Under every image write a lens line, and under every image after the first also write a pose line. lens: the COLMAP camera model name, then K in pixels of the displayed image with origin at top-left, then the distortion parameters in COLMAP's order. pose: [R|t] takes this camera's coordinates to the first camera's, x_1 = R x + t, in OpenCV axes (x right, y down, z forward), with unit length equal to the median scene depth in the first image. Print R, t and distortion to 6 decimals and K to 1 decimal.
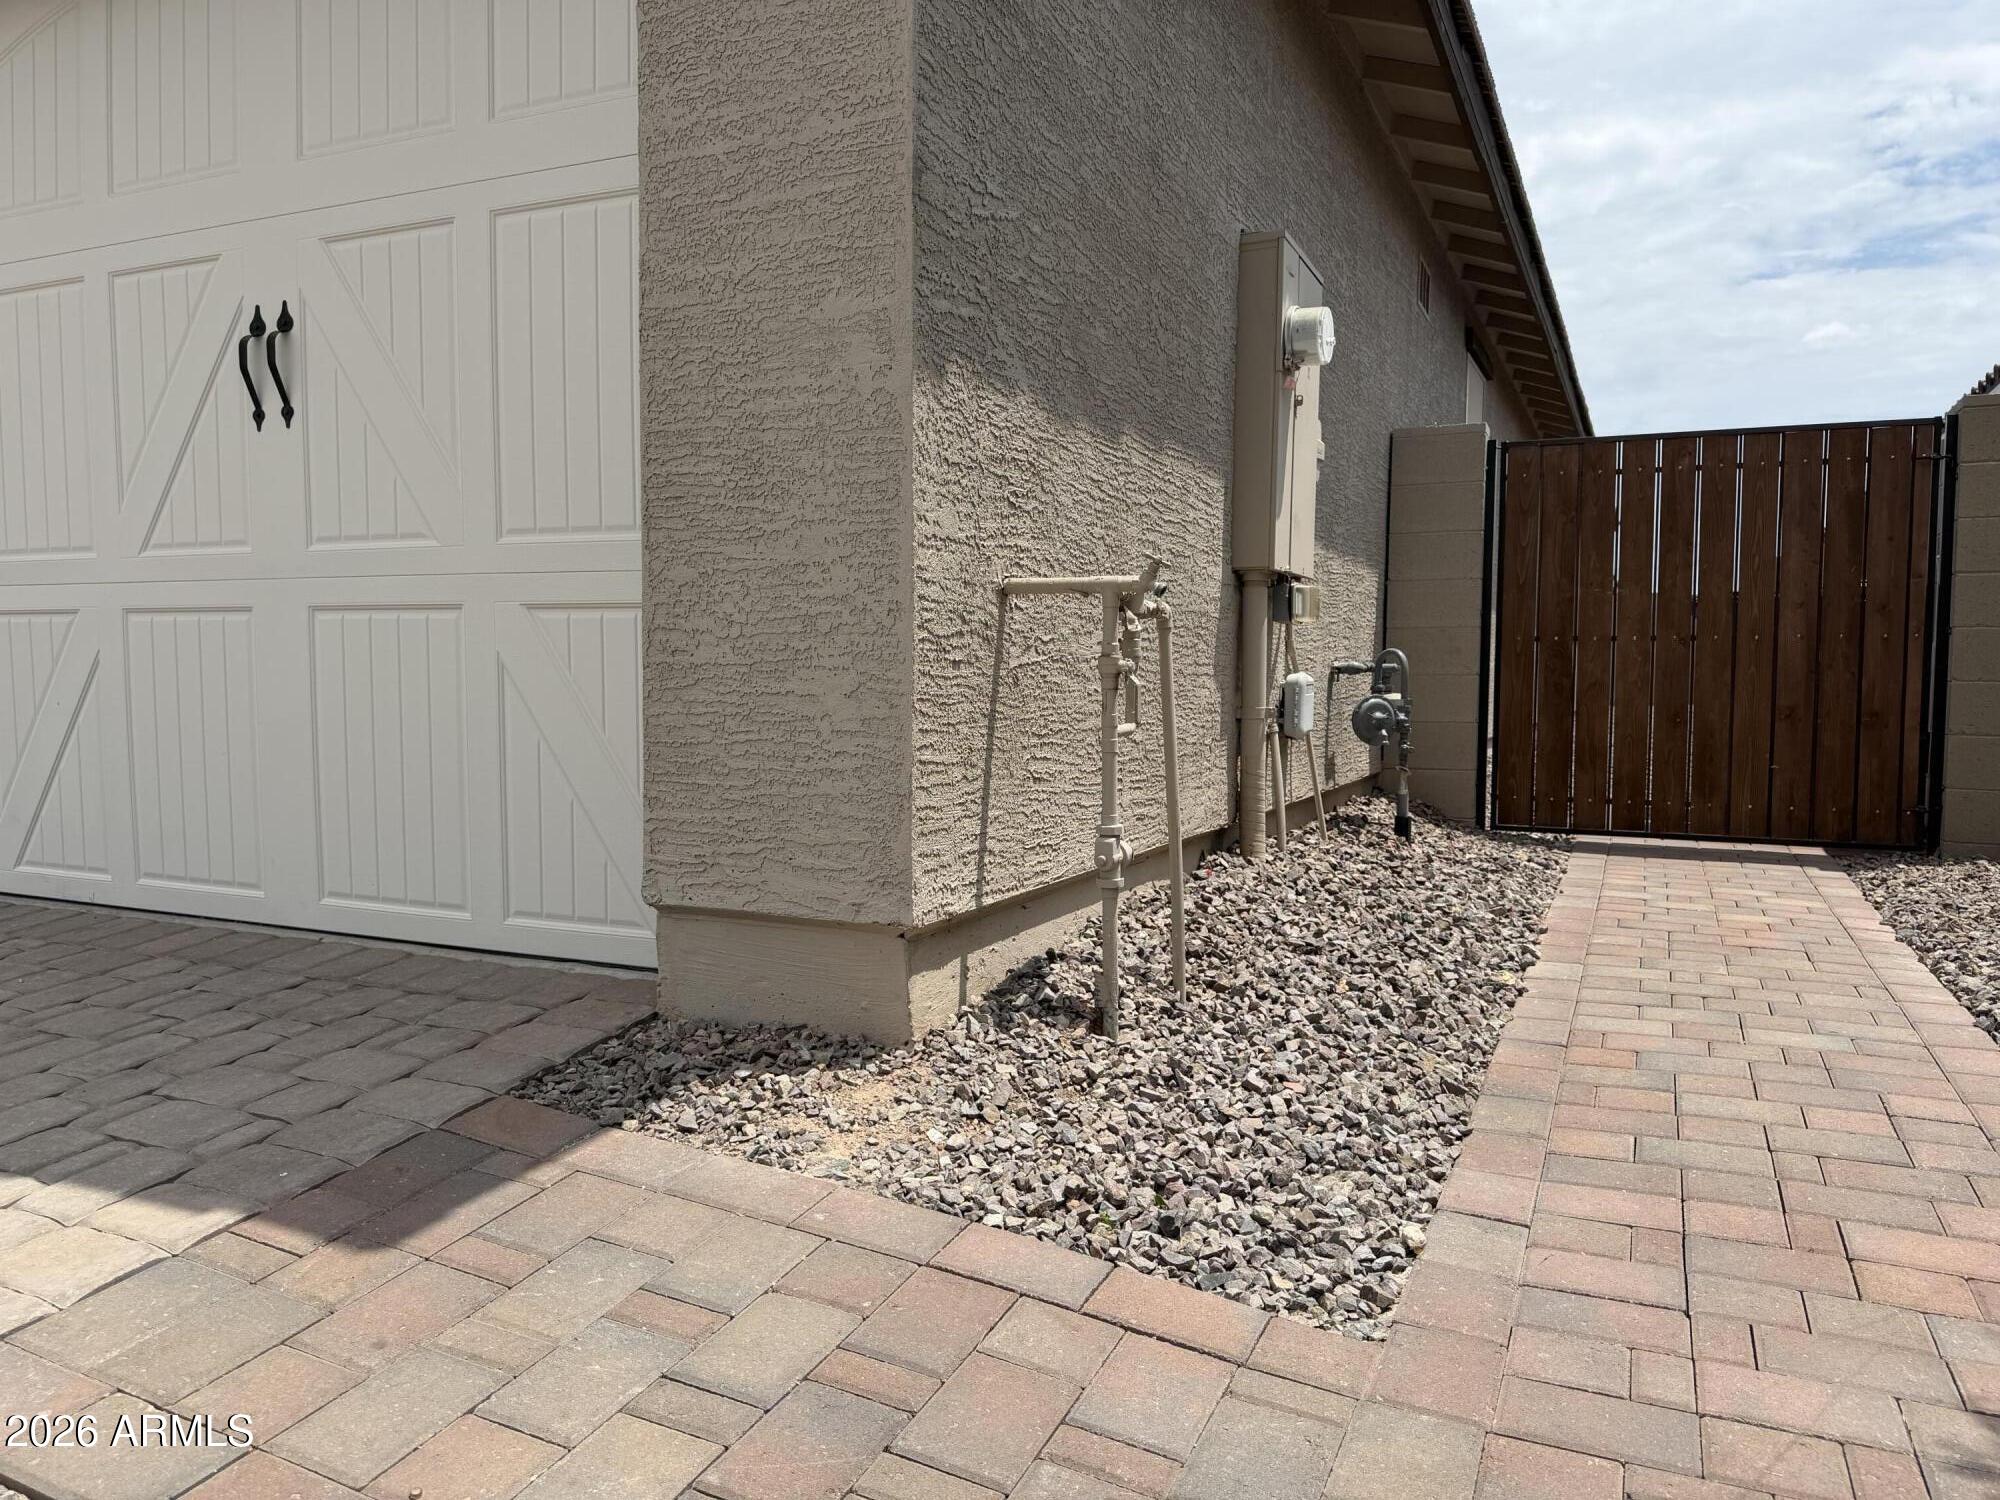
lens RADIAL K [[1435.5, 0, 1000.0], [0, 1435.5, 750.0], [0, 0, 1]] dist [0.153817, -0.294506]
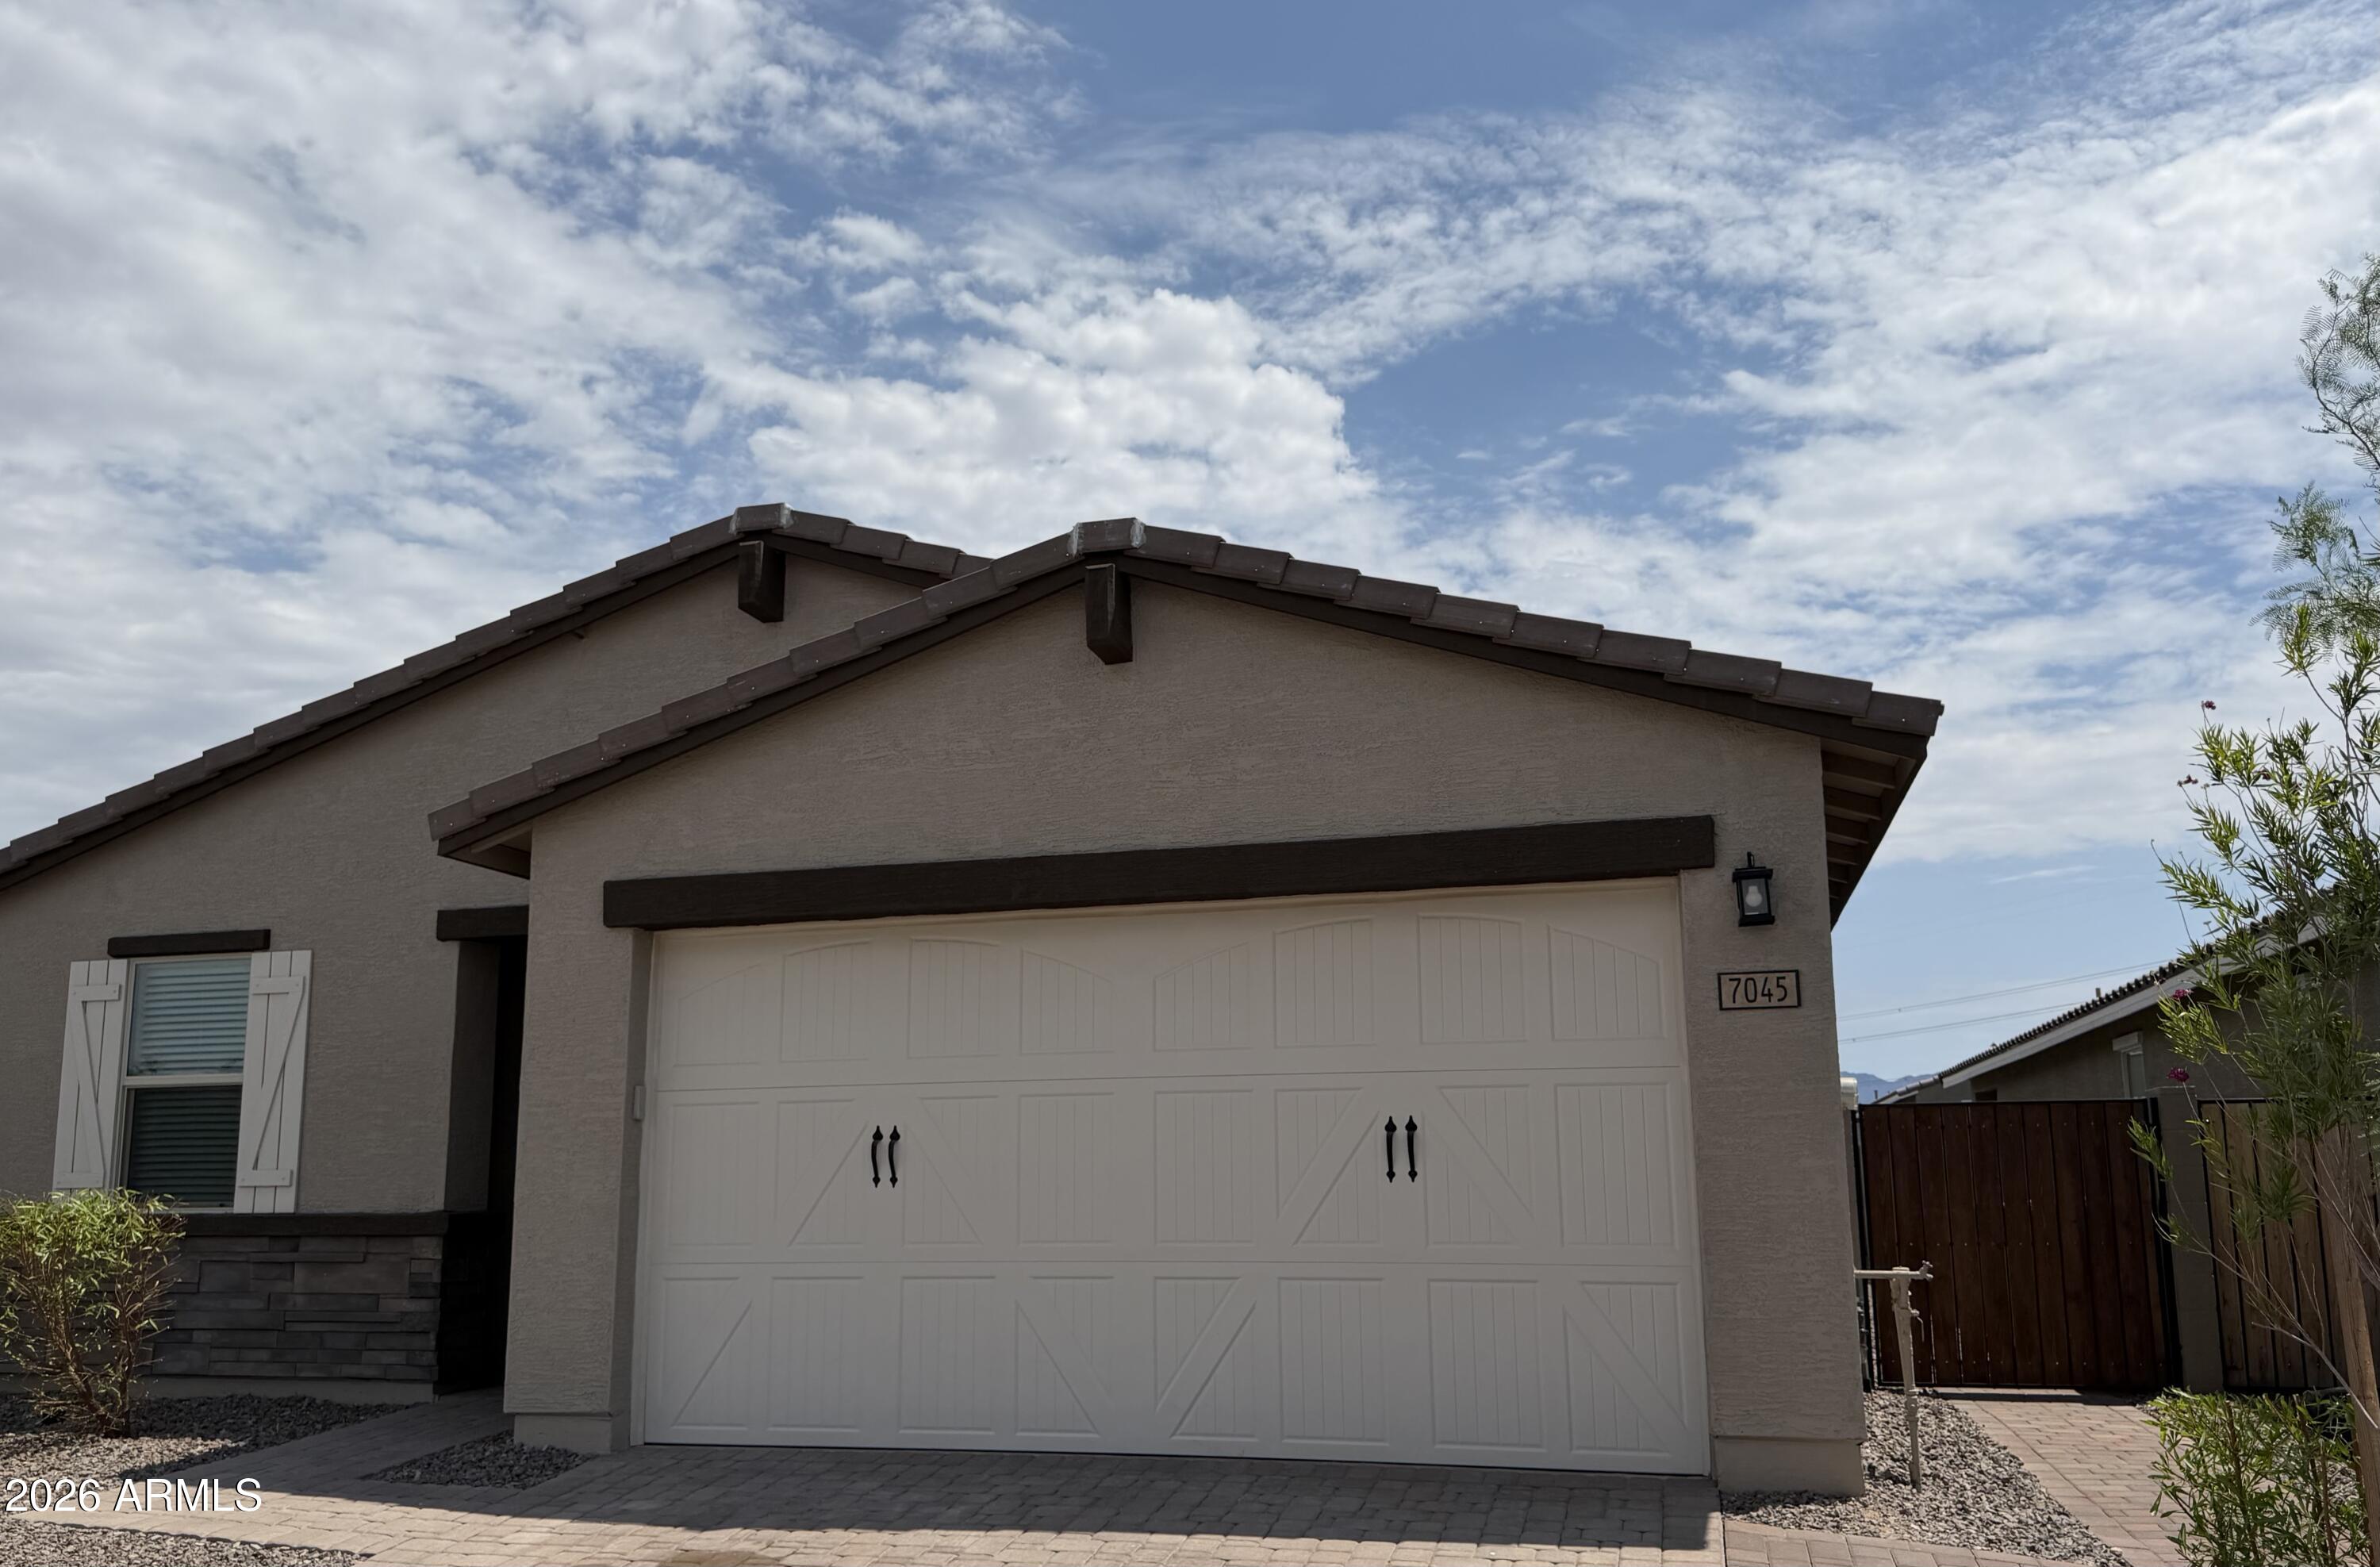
lens RADIAL K [[1765.4, 0, 1191.1], [0, 1765.4, 903.0], [0, 0, 1]] dist [0.112557, -0.210206]
pose [[0.988627, 0.007802, 0.150183, -1.391023], [0.024542, 0.976895, -0.212305, -0.116208], [-0.148369, 0.213577, 0.965594, -1.562586]]
